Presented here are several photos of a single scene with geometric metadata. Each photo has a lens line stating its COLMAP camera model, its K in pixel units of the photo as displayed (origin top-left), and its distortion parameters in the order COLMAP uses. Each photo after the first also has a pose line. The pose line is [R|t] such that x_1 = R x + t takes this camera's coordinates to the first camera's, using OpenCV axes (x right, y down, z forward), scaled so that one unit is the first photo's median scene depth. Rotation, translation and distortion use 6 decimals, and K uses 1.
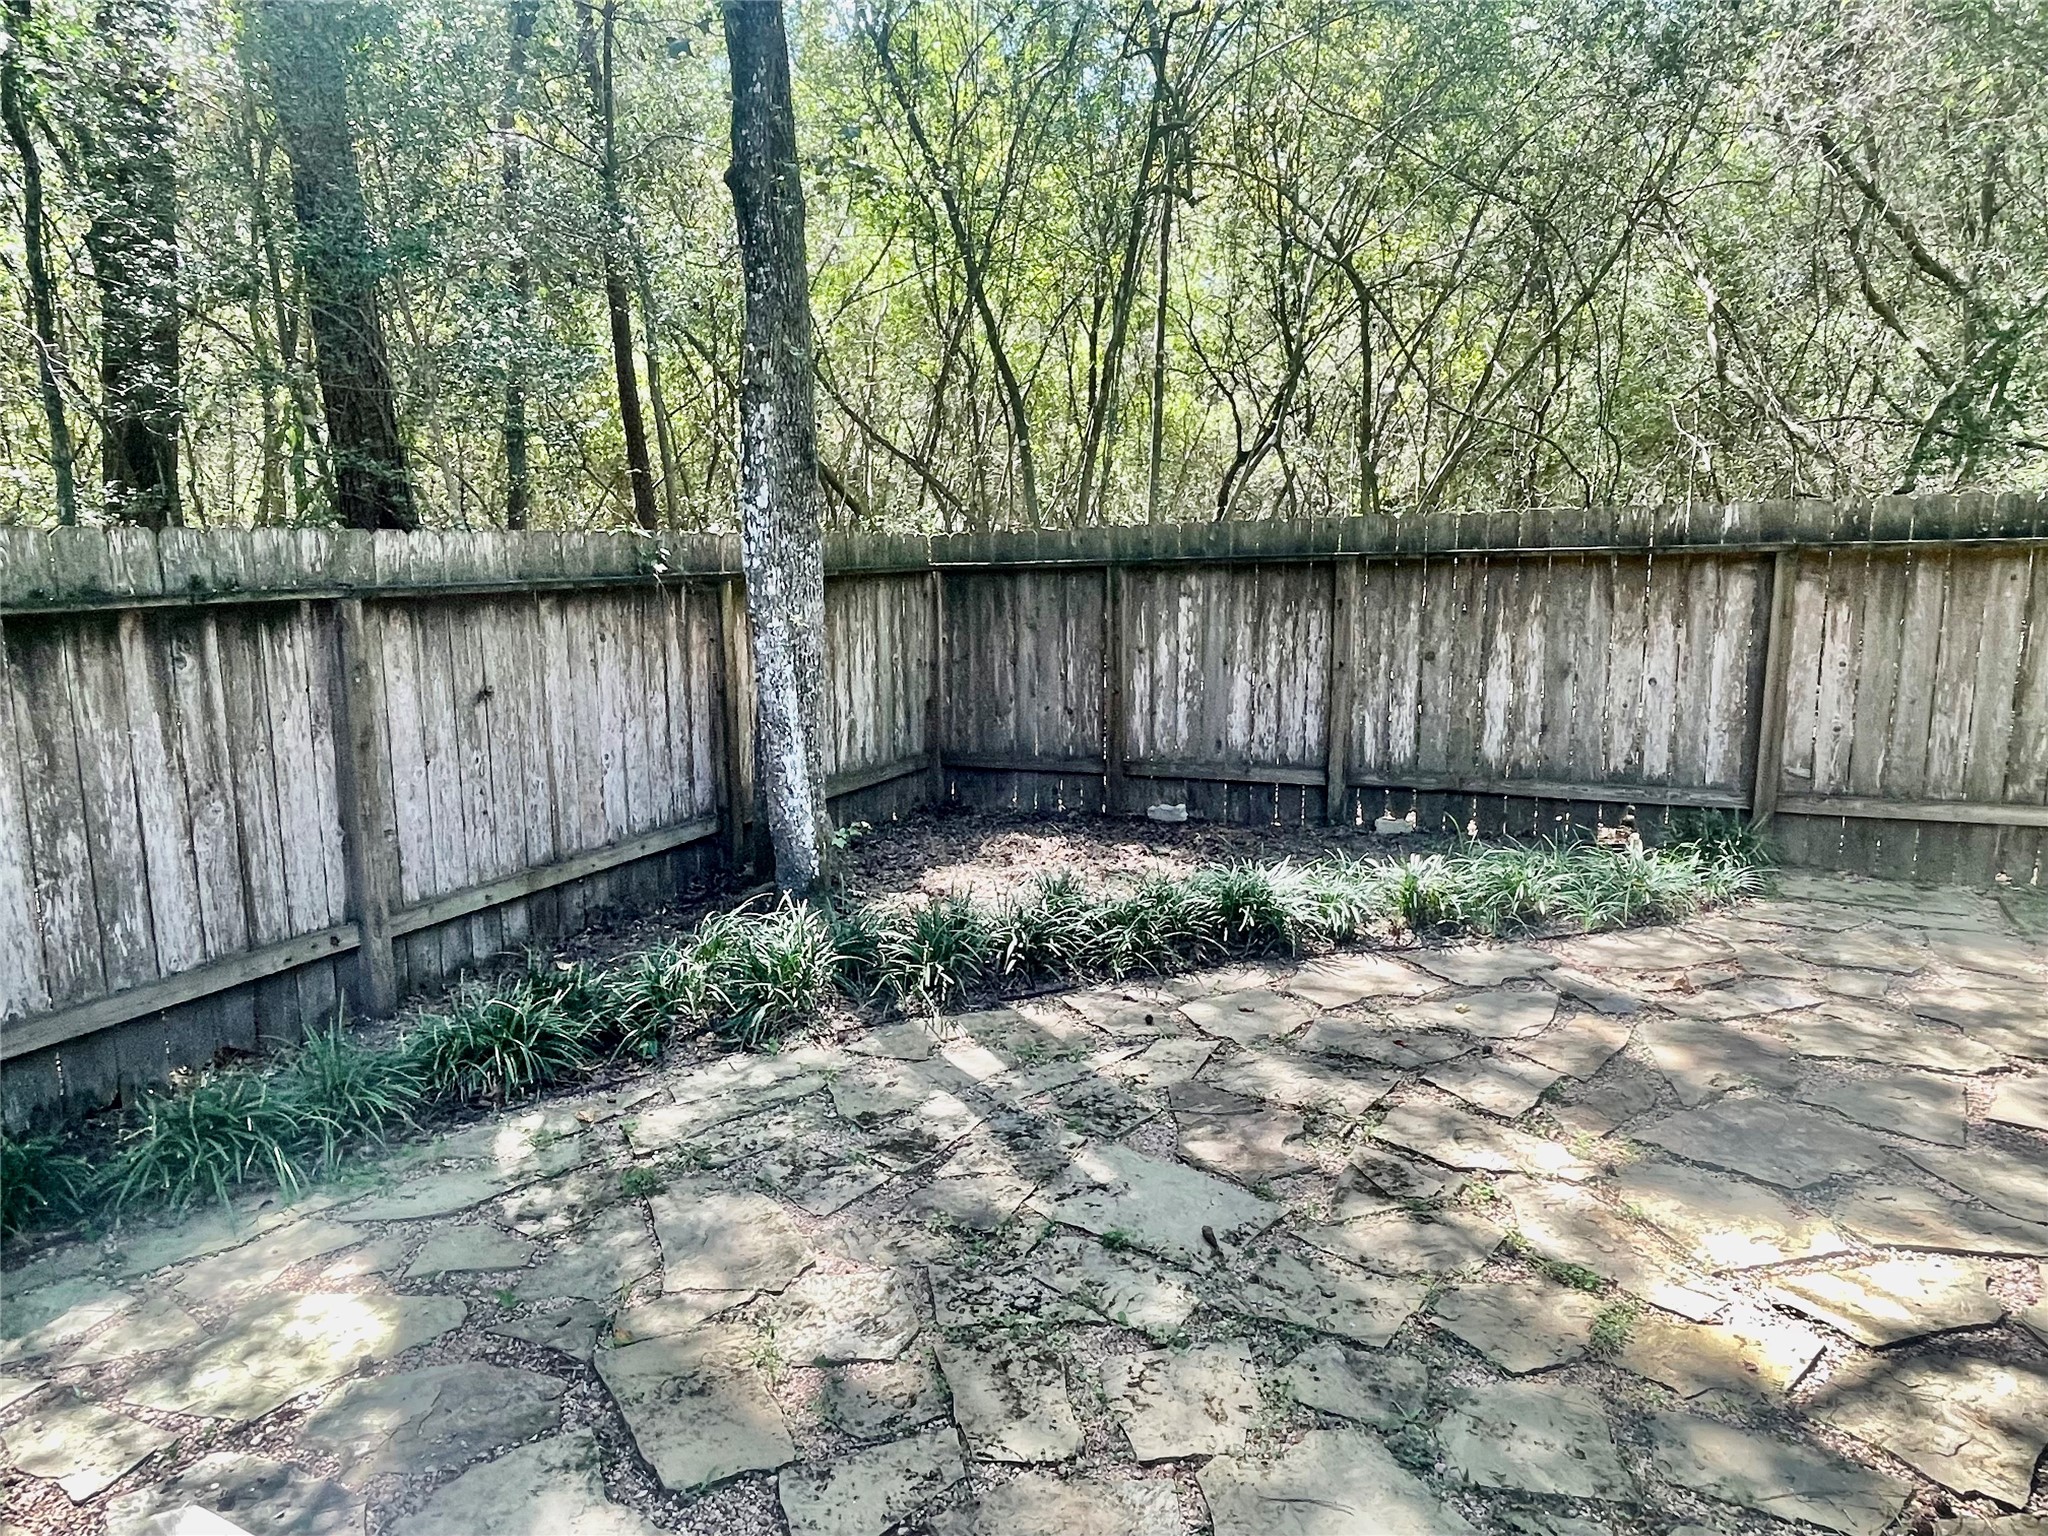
lens RADIAL K [[1270.7, 0, 1024.0], [0, 1270.7, 768.0], [0, 0, 1]] dist [-0.005883, -0.002773]
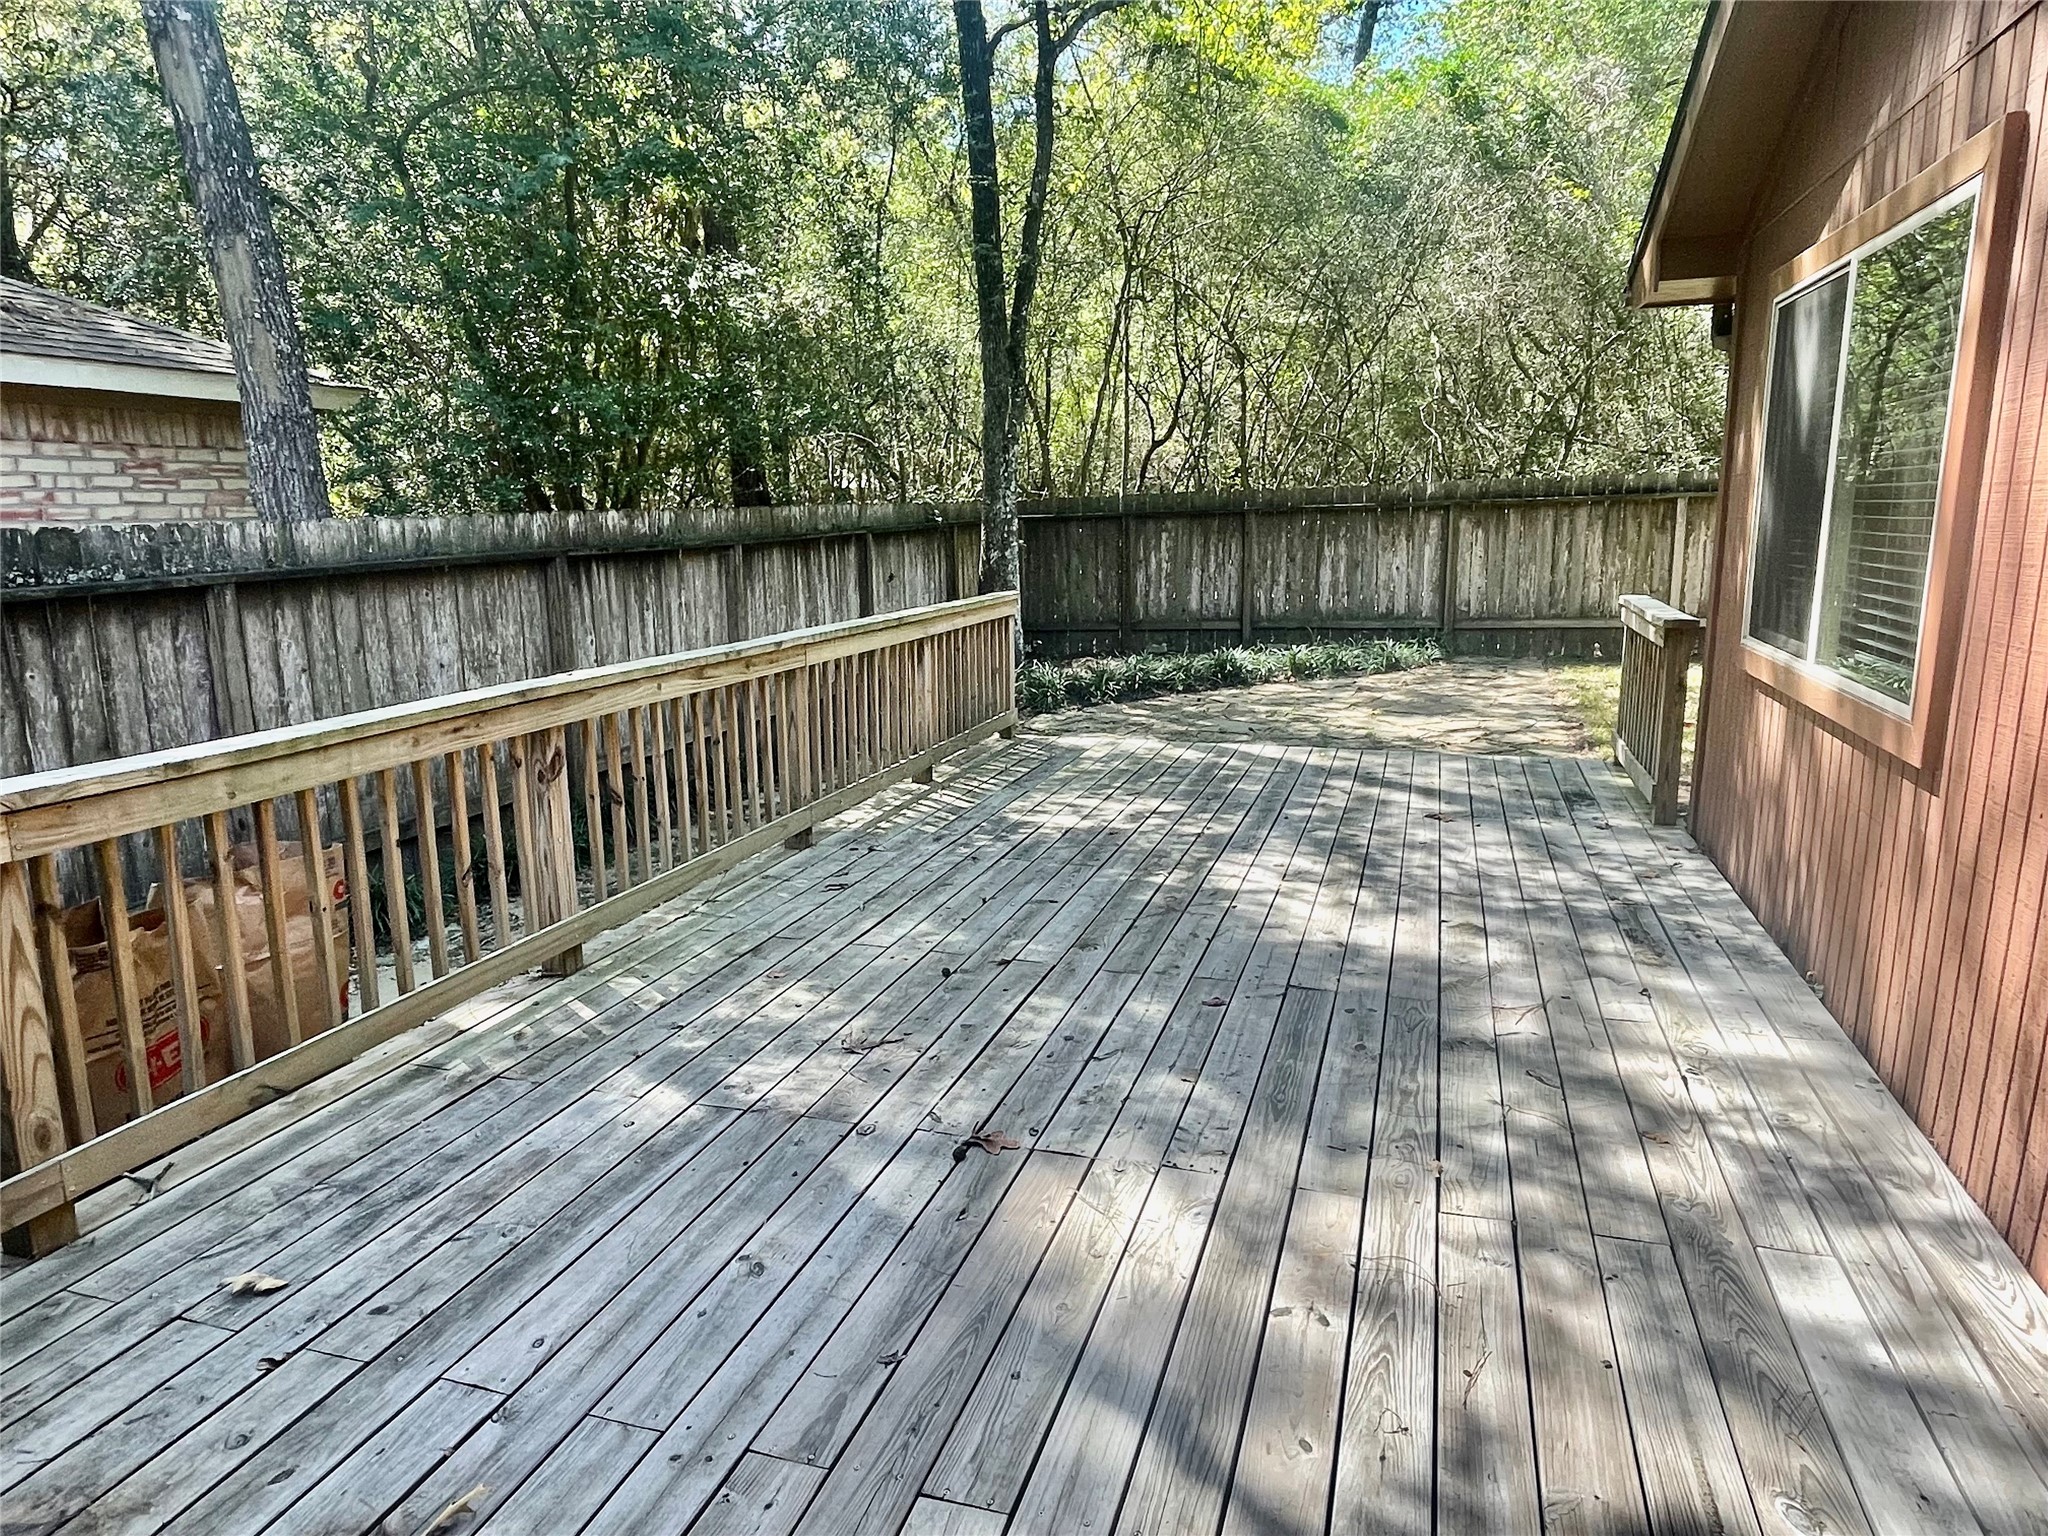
lens RADIAL K [[1270.7, 0, 1024.0], [0, 1270.7, 768.0], [0, 0, 1]] dist [-0.005883, -0.002773]
pose [[0.989805, -0.040120, 0.136660, -0.400442], [0.035314, 0.998676, 0.037416, 0.156100], [-0.137980, -0.032209, 0.989911, -0.967610]]
